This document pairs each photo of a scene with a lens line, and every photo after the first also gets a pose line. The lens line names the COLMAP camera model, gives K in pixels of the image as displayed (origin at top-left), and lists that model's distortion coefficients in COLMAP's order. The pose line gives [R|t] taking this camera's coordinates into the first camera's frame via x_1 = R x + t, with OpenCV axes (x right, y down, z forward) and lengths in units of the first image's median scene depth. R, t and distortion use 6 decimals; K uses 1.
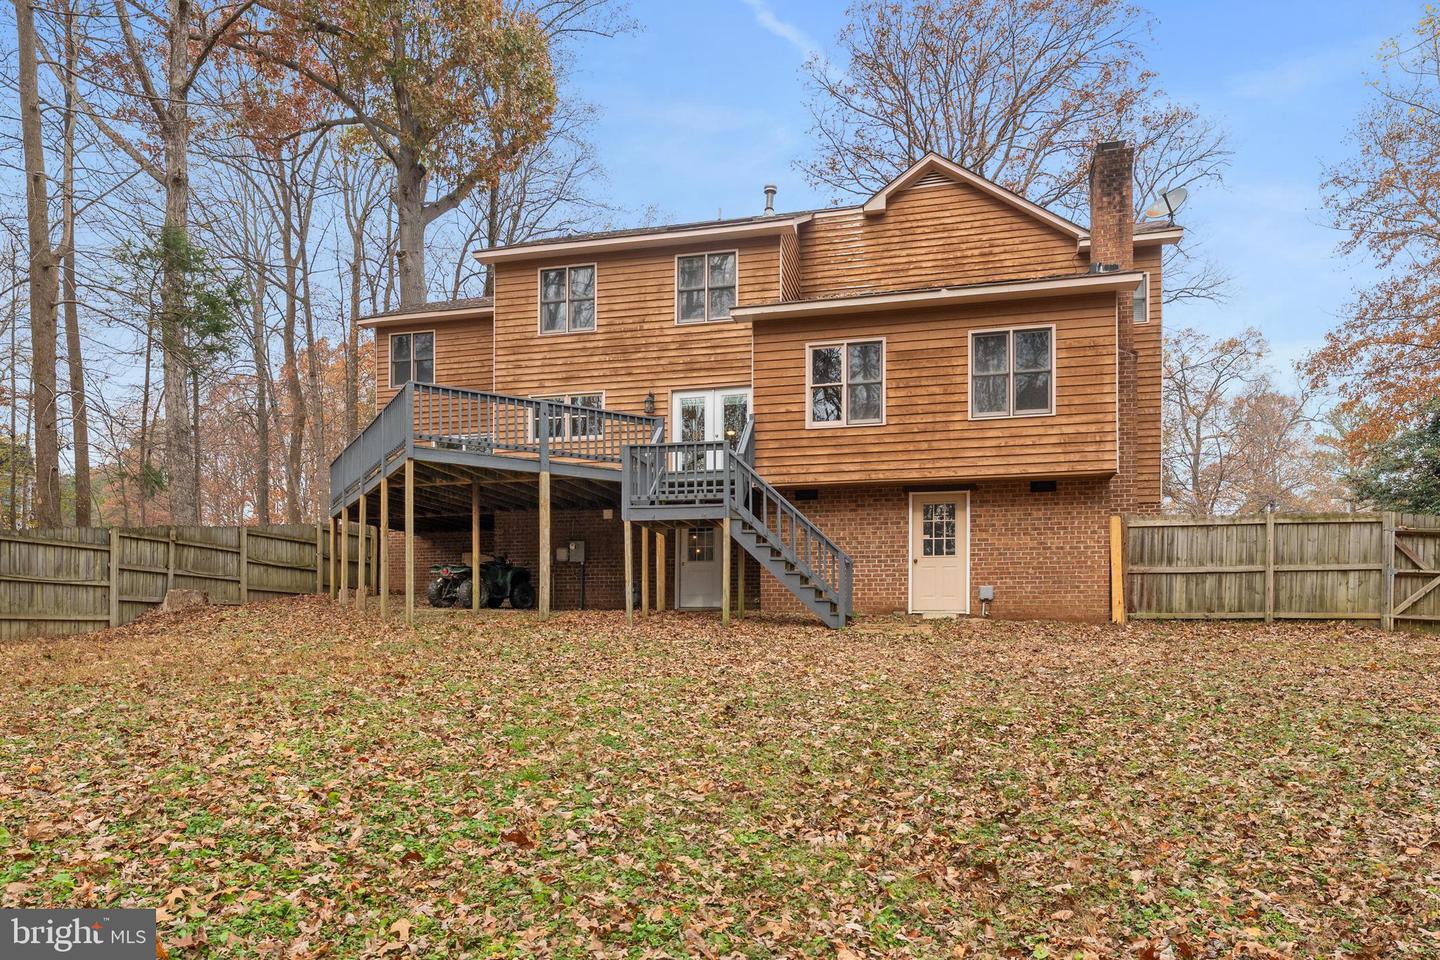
lens RADIAL K [[920.7, 0, 721.8], [0, 920.7, 622.8], [0, 0, 1]] dist [0.000363, -0.000467]
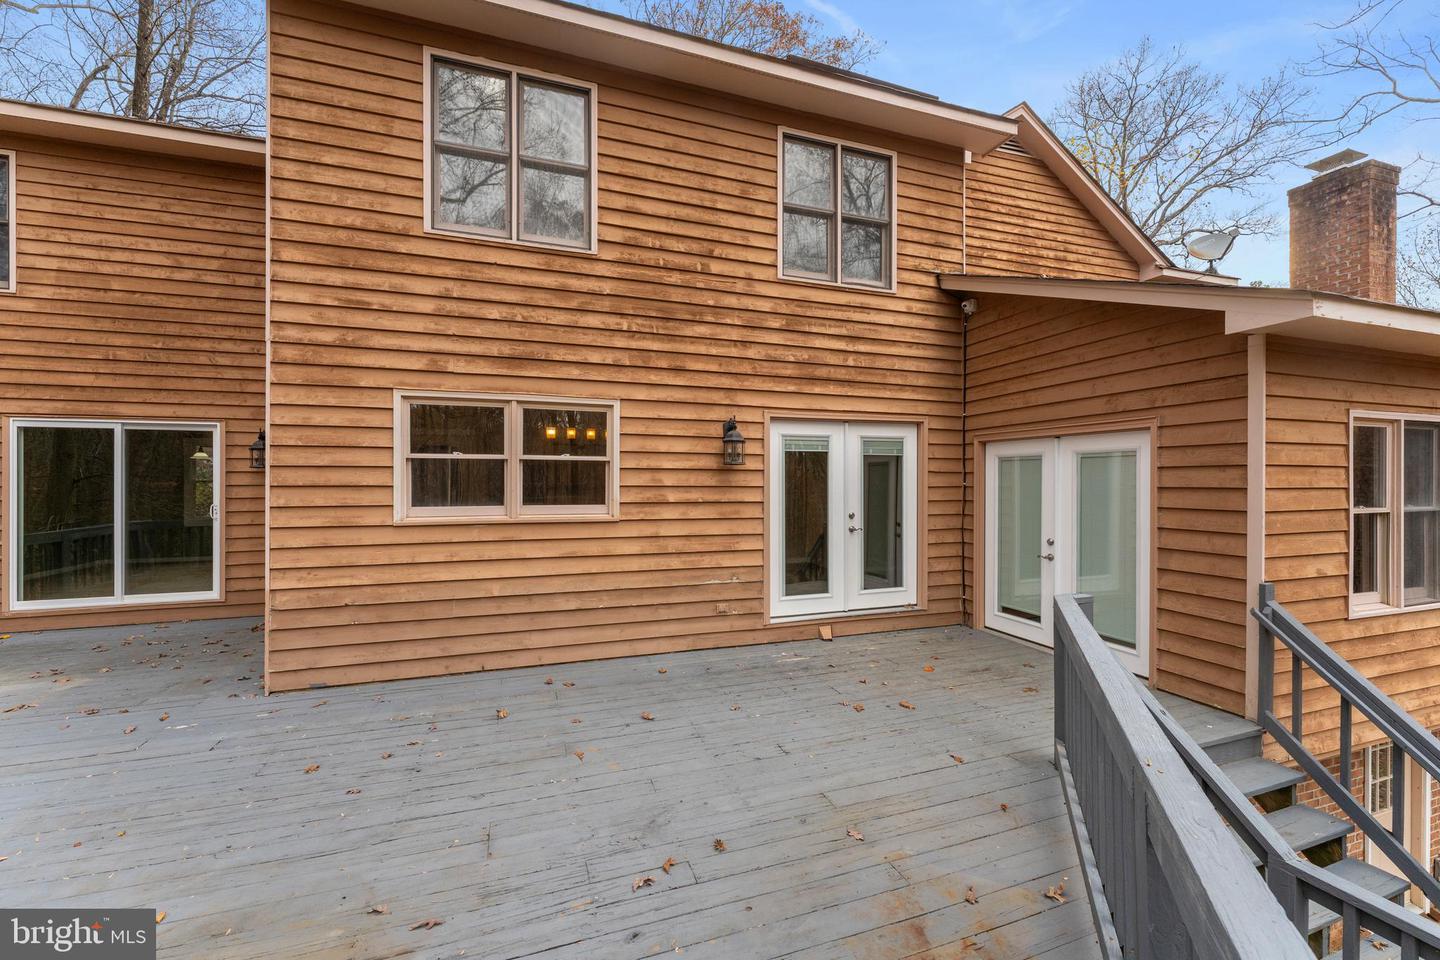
lens RADIAL K [[577.5, 0, 720.0], [0, 577.5, 480.0], [0, 0, 1]] dist [-0.000407, -0.000153]
pose [[0.841370, -0.000431, 0.540459, -0.233035], [-0.008538, 0.999864, 0.014089, -0.224242], [-0.540392, -0.016468, 0.841252, 0.766620]]
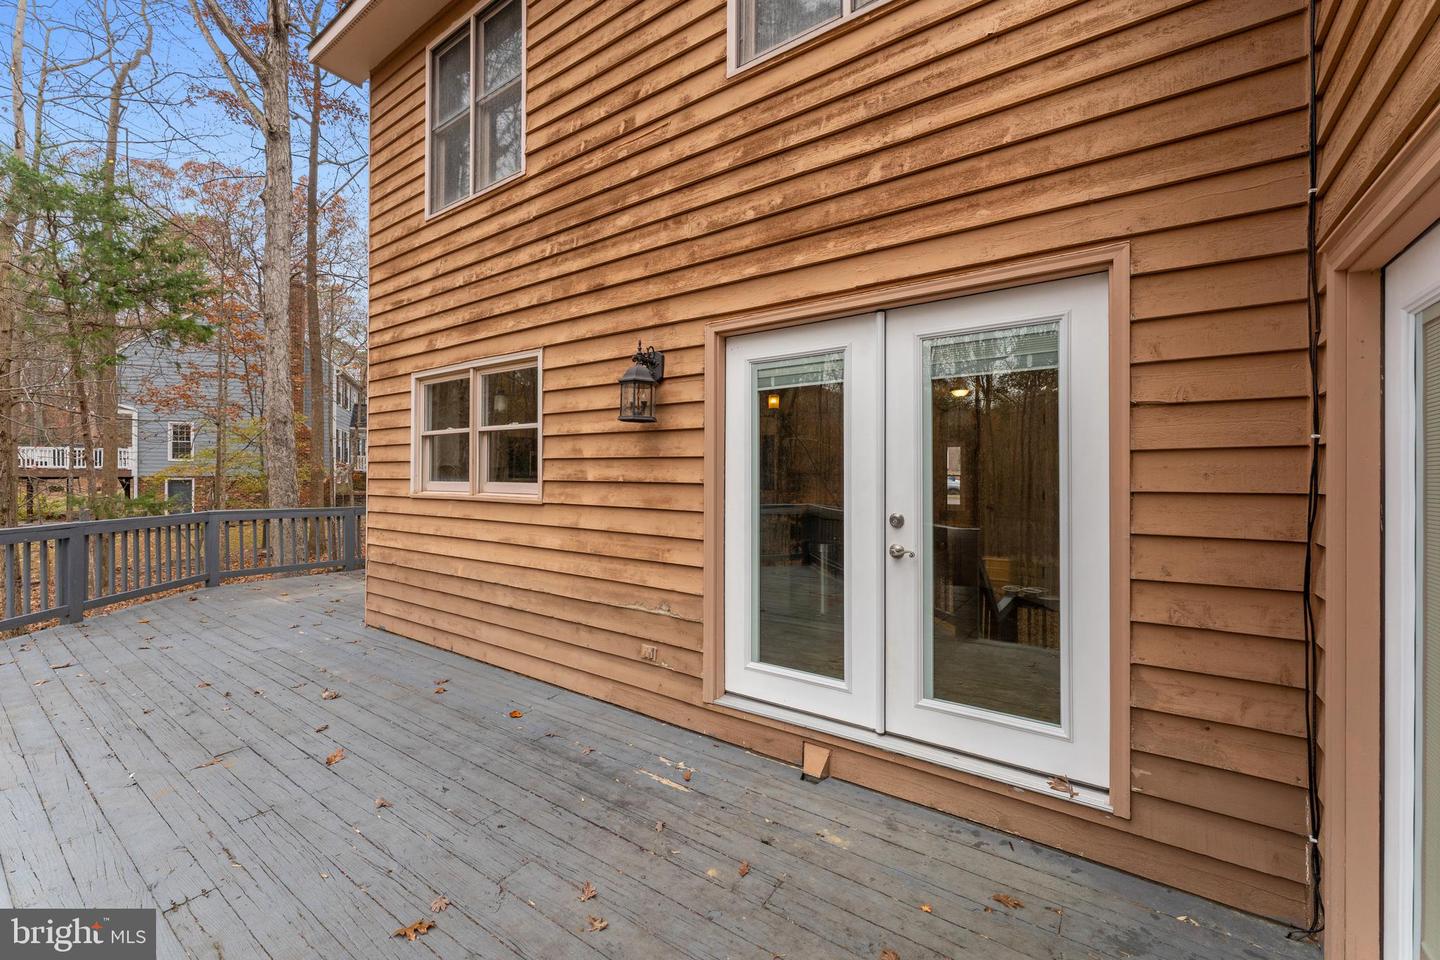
lens RADIAL K [[579.6, 0, 719.4], [0, 579.6, 472.0], [0, 0, 1]] dist [-0.000573, -0.000043]
pose [[0.929151, -0.000517, -0.369699, 0.006210], [0.003027, 0.999976, 0.006210, -0.213801], [0.369687, -0.006889, 0.929131, 0.846383]]
